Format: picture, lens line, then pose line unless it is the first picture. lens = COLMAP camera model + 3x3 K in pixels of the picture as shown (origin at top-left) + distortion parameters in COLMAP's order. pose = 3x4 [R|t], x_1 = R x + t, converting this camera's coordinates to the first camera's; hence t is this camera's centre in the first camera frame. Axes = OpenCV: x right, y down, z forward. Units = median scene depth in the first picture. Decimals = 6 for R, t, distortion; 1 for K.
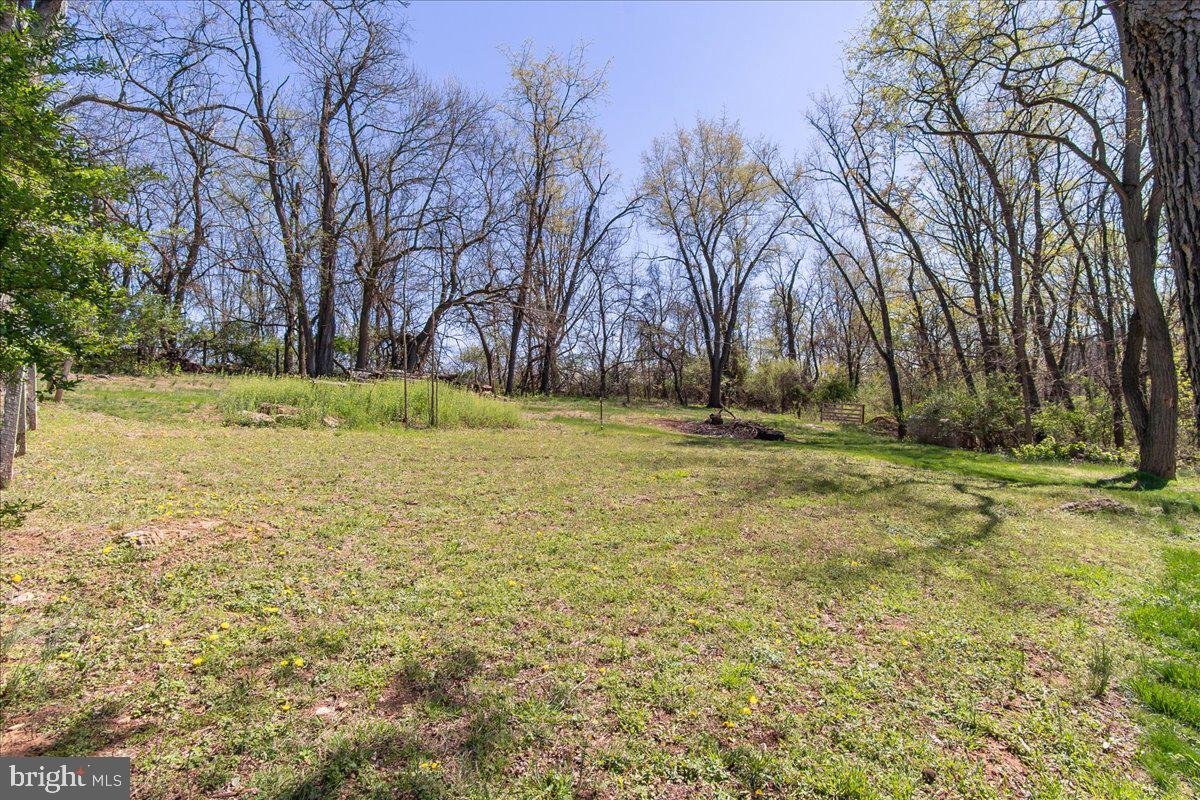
lens RADIAL K [[643.8, 0, 602.9], [0, 643.8, 394.6], [0, 0, 1]] dist [0.001737, 0.000194]
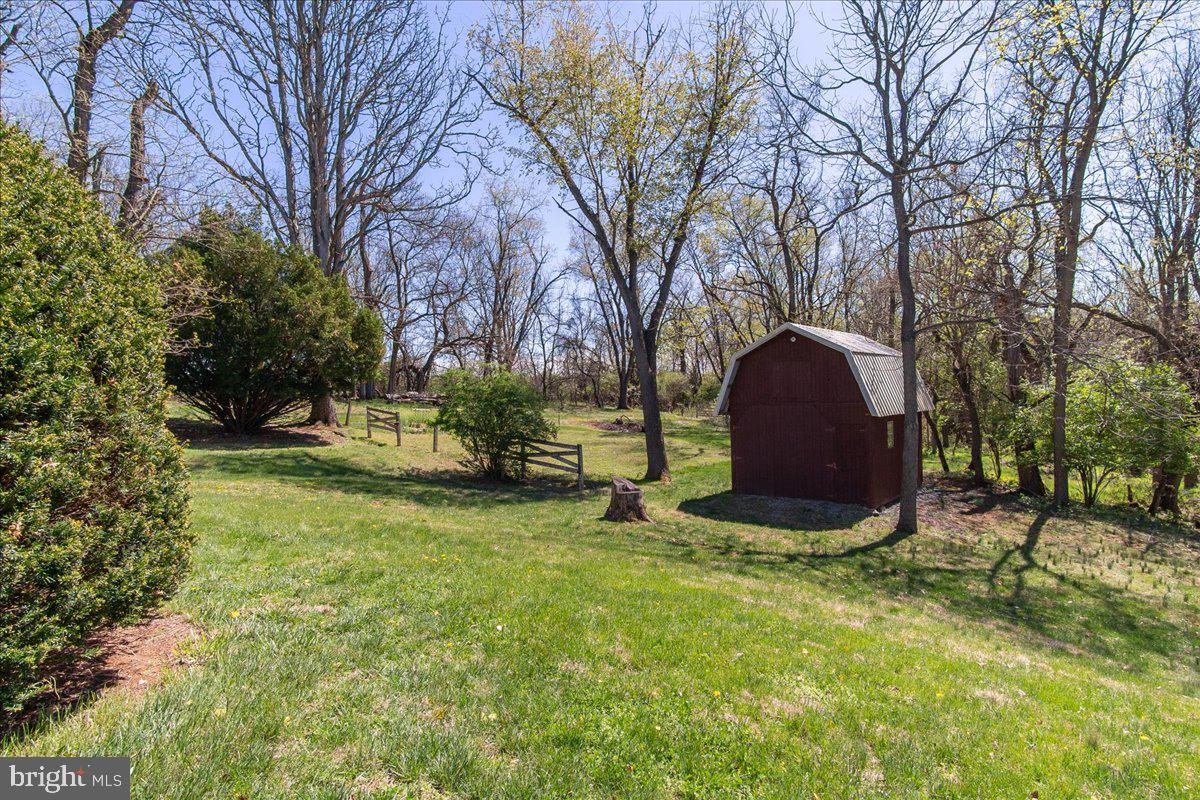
lens RADIAL K [[643.8, 0, 602.9], [0, 643.8, 394.6], [0, 0, 1]] dist [0.001737, 0.000194]
pose [[0.991355, -0.014755, 0.130374, -0.051439], [0.012963, 0.999810, 0.014583, -0.031763], [-0.130564, -0.012766, 0.991358, -0.386498]]
